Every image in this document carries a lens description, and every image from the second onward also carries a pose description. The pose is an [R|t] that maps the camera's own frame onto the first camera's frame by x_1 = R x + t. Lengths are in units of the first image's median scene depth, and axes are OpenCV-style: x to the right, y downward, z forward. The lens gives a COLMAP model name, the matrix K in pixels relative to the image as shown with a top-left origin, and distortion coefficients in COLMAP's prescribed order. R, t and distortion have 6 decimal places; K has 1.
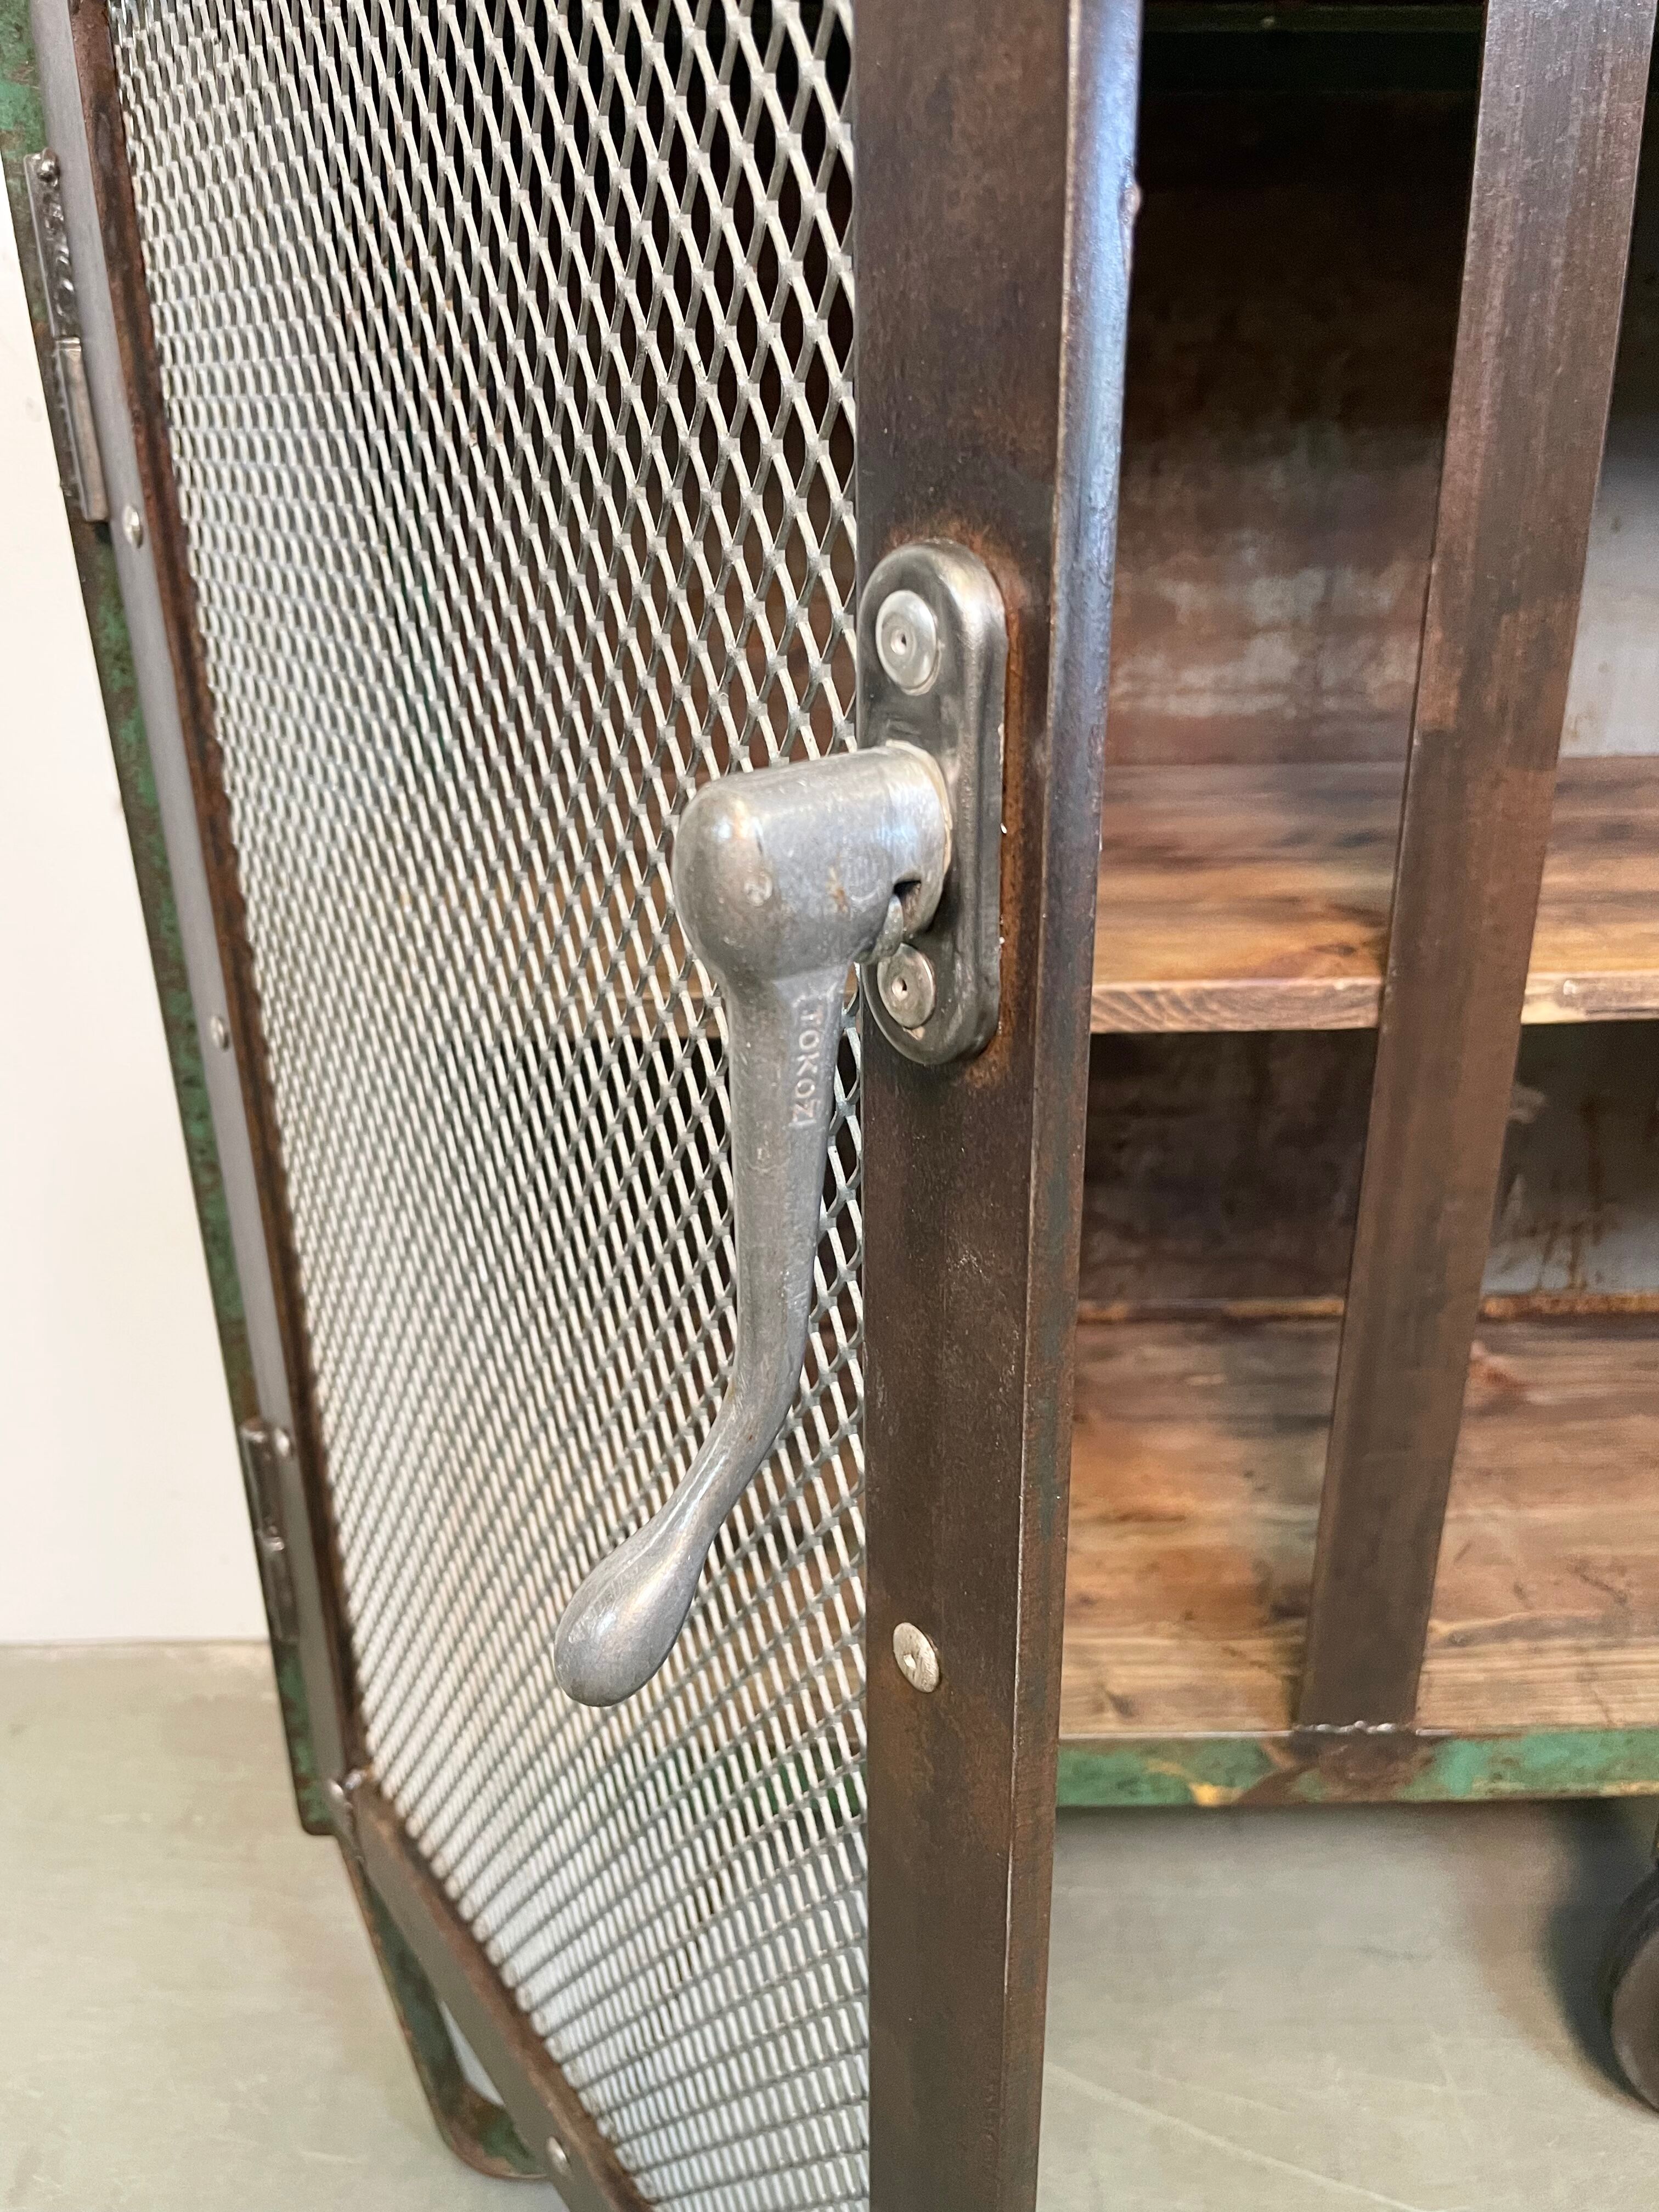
lens RADIAL K [[1714.3, 0, 814.2], [0, 1714.3, 1122.7], [0, 0, 1]] dist [0.073014, -0.121592]
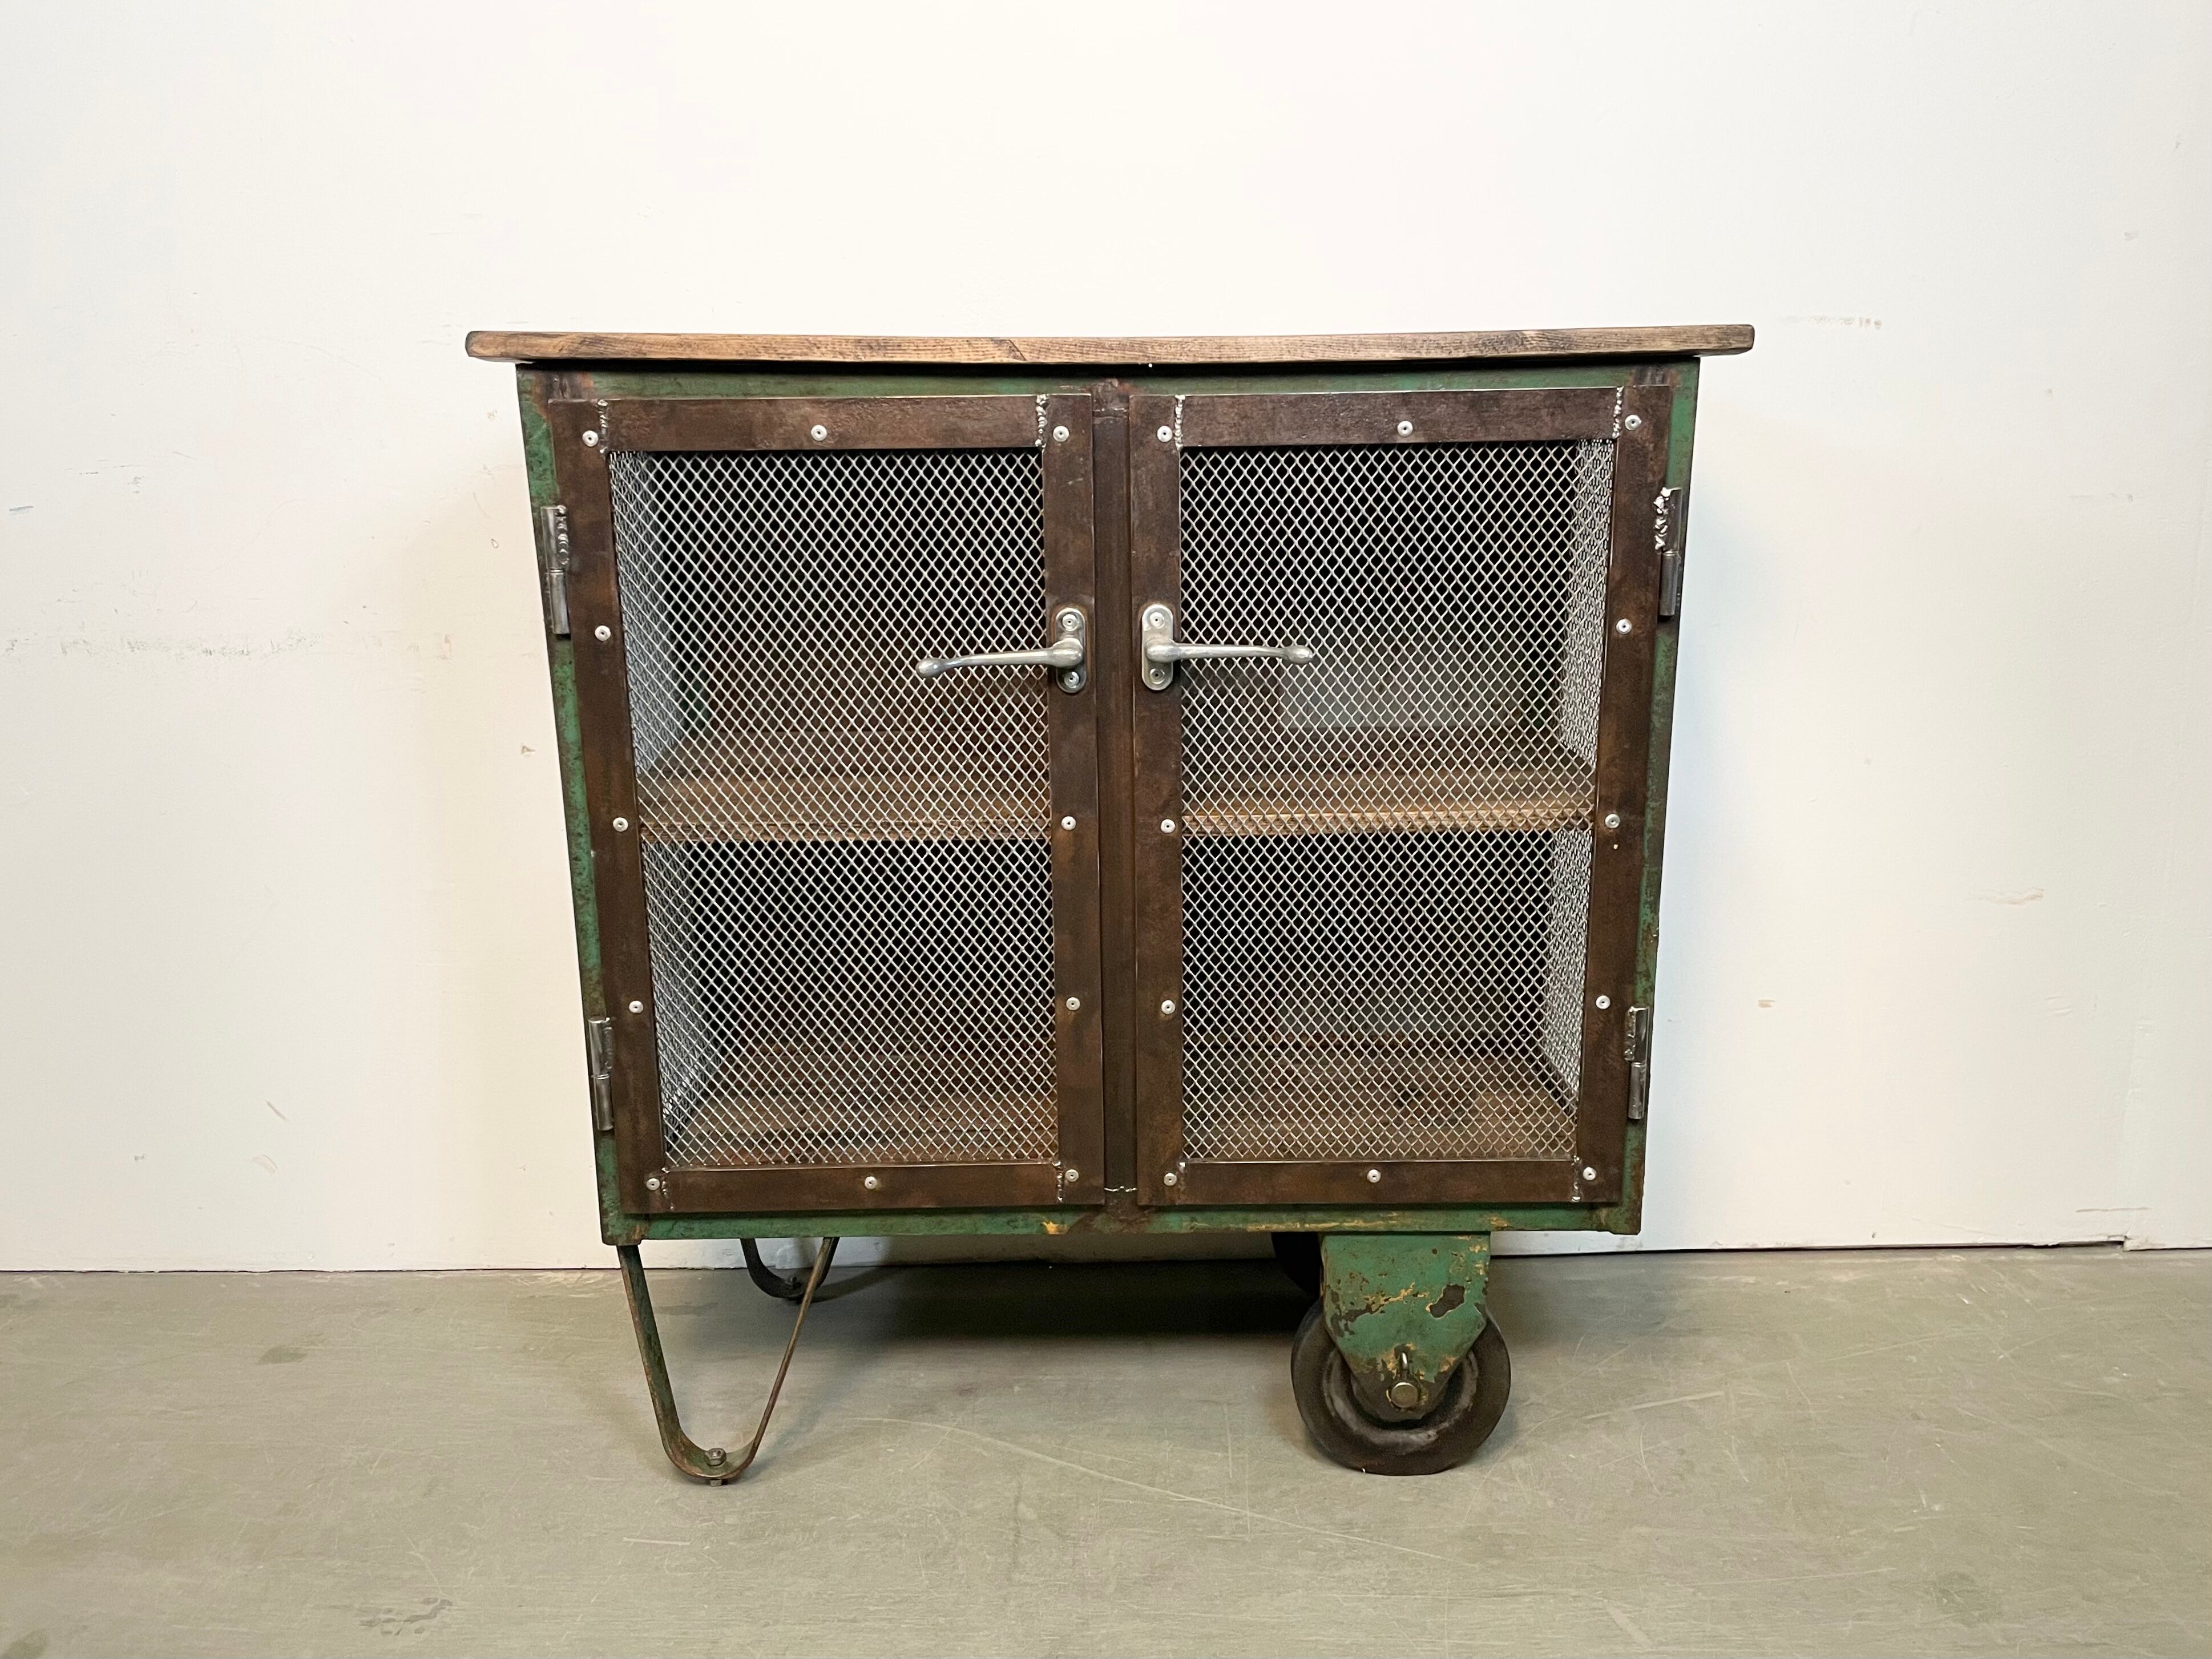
lens RADIAL K [[1758.7, 0, 1106.0], [0, 1758.7, 829.5], [0, 0, 1]] dist [0.091556, -0.126755]
pose [[0.999924, 0.007061, -0.010123, 0.263985], [-0.008494, 0.988763, -0.149247, 0.200618], [0.008955, 0.149322, 0.988748, -0.954656]]
